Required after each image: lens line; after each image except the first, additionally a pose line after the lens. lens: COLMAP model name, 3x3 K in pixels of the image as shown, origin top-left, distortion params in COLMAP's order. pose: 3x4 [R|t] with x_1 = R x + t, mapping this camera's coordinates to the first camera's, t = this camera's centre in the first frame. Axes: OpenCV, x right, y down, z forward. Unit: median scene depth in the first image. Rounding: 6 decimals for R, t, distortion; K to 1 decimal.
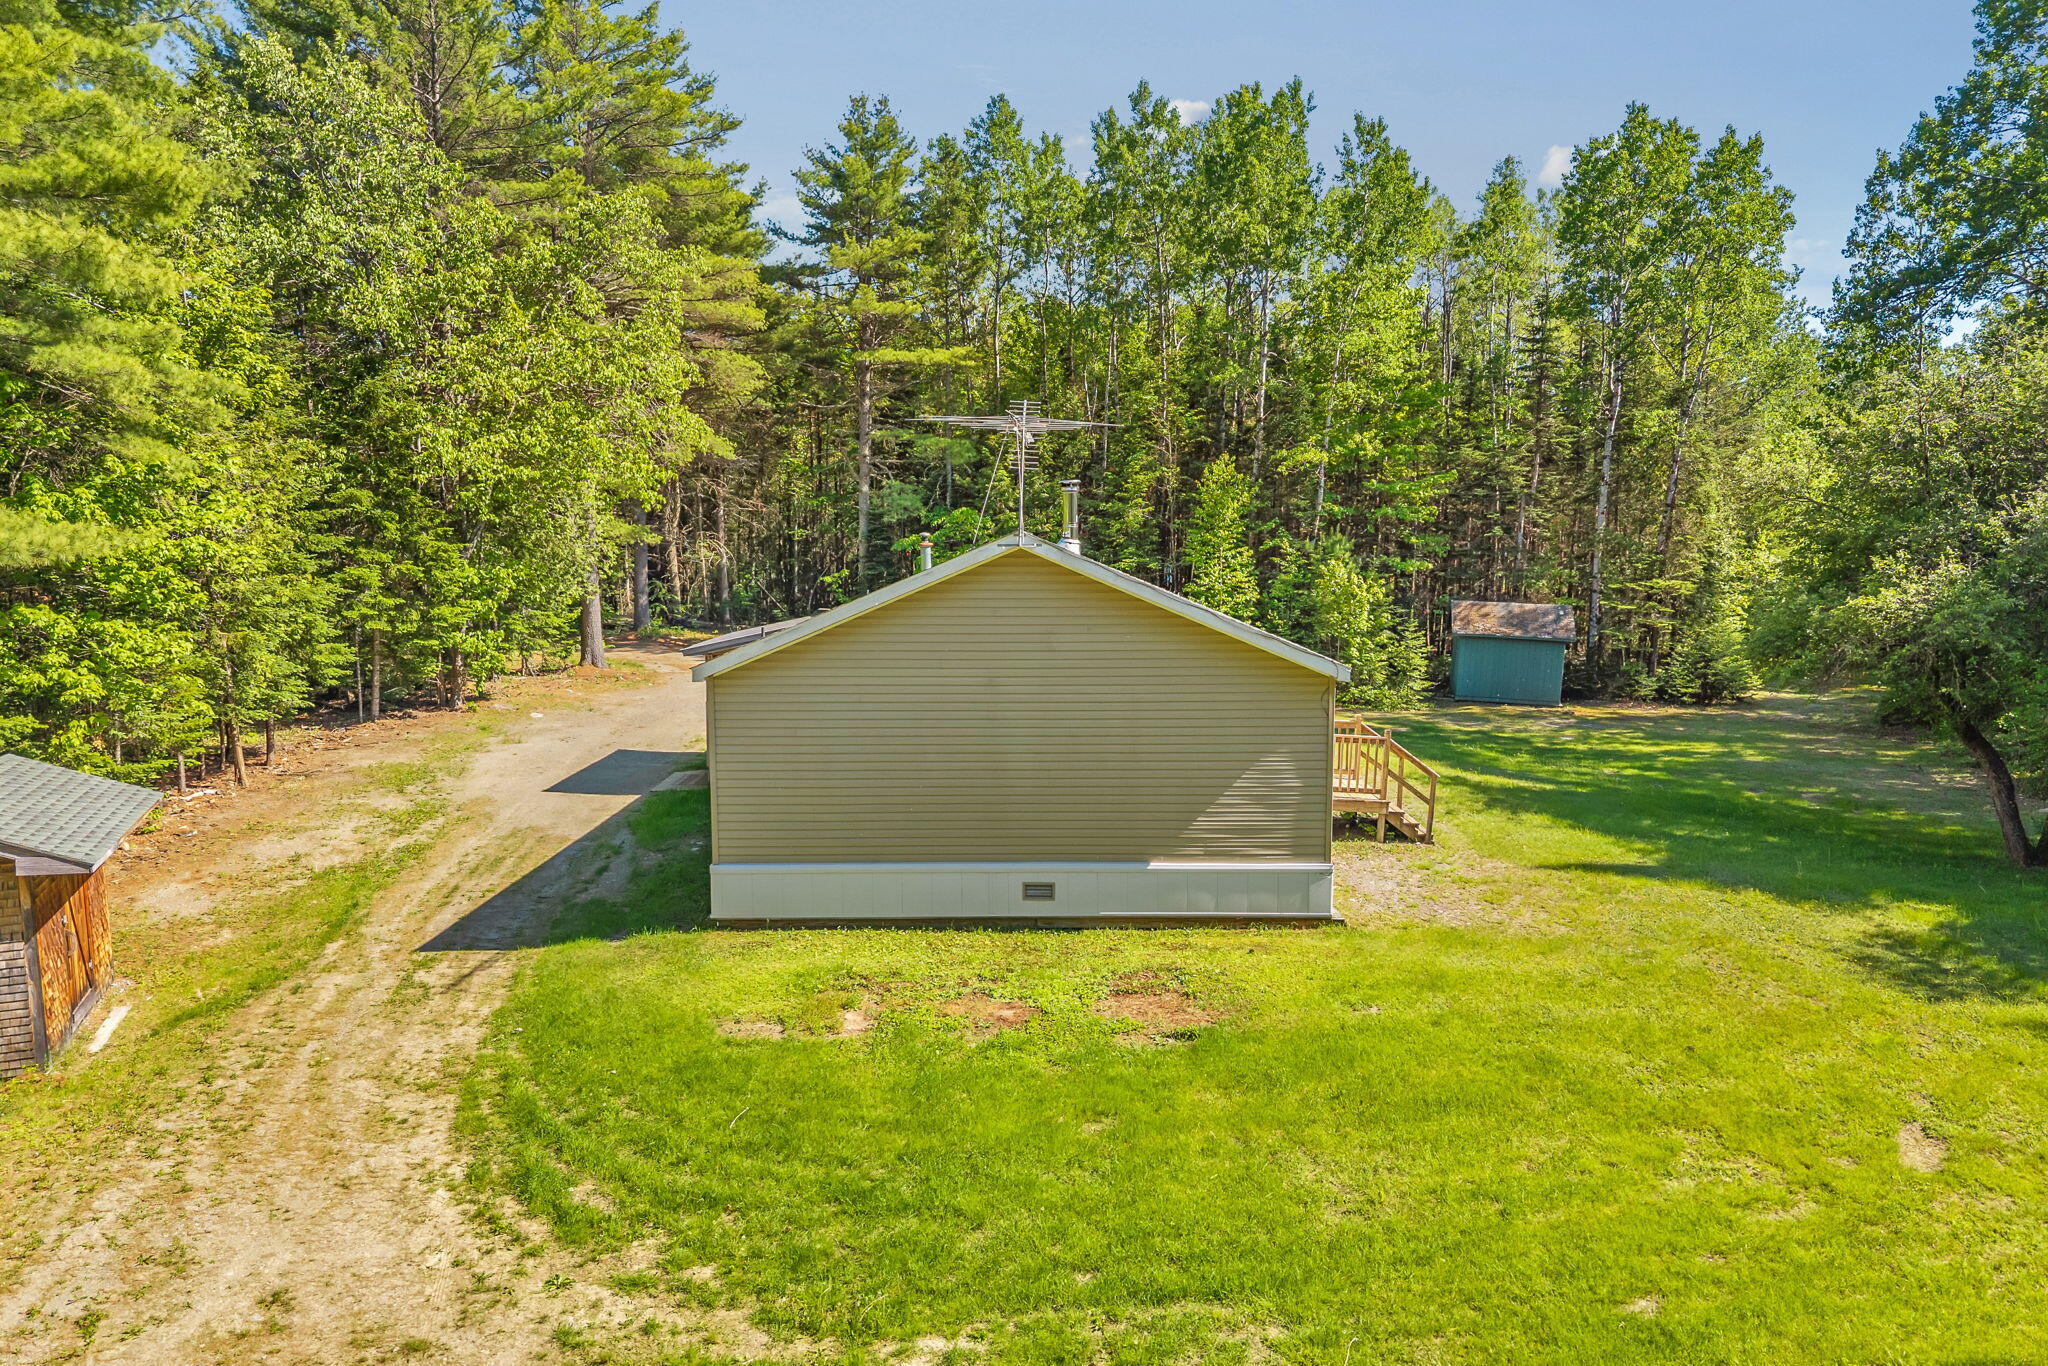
lens RADIAL K [[1370.0, 0, 1026.5], [0, 1370.0, 678.2], [0, 0, 1]] dist [0.050155, -0.044841]
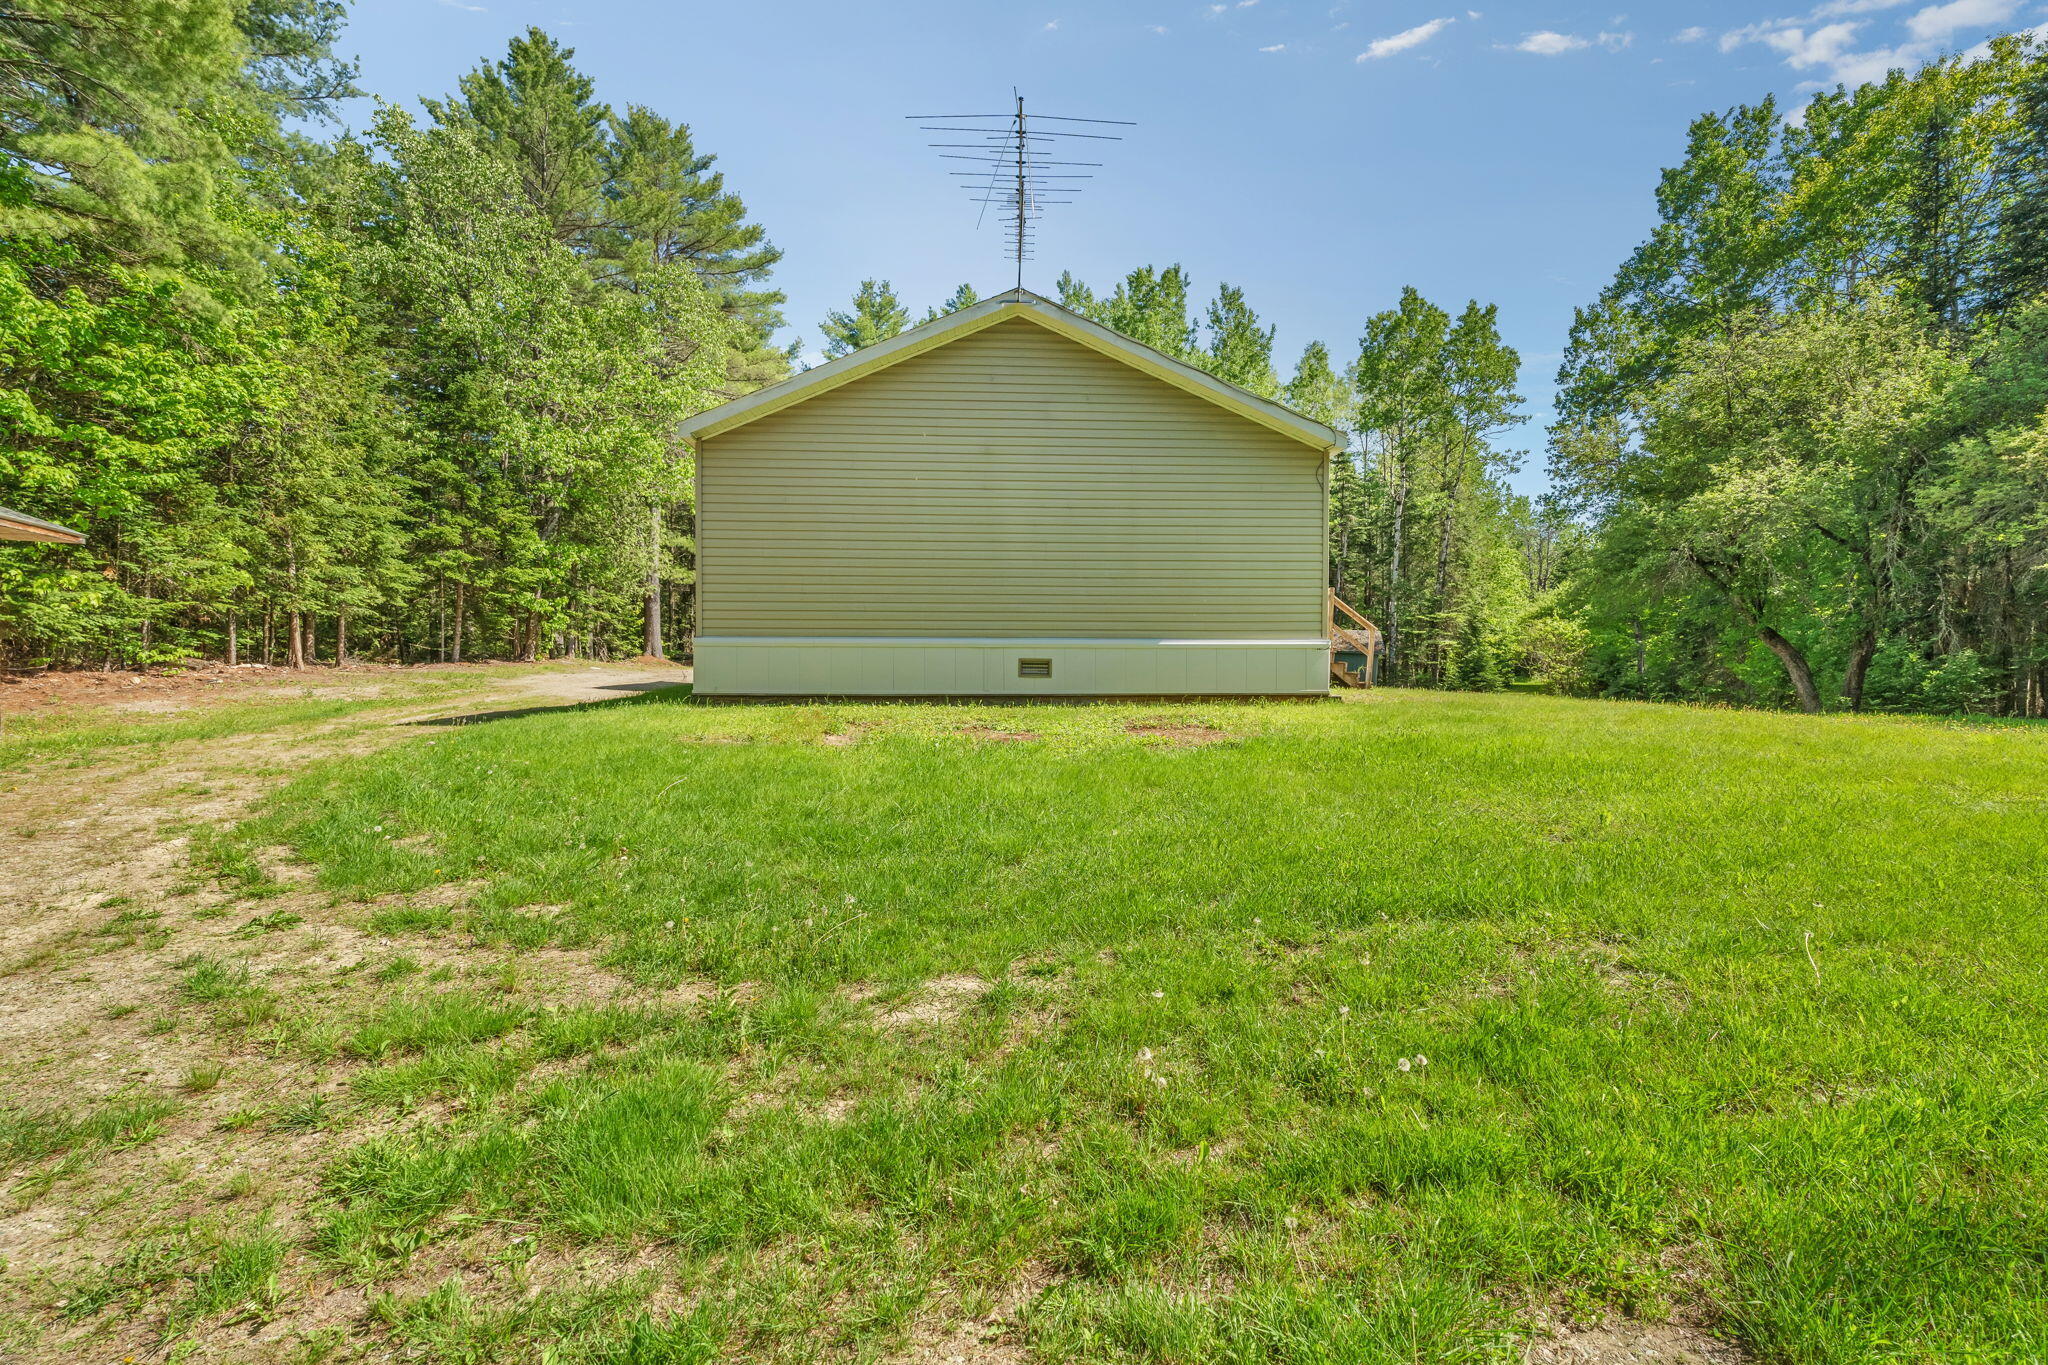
lens RADIAL K [[895.5, 0, 1026.3], [0, 895.5, 672.6], [0, 0, 1]] dist [-0.001475, -0.000201]
pose [[0.998339, 0.004264, 0.057455, -0.017803], [0.001585, 0.994848, -0.101364, 0.117587], [-0.057592, 0.101286, 0.993189, 0.194103]]
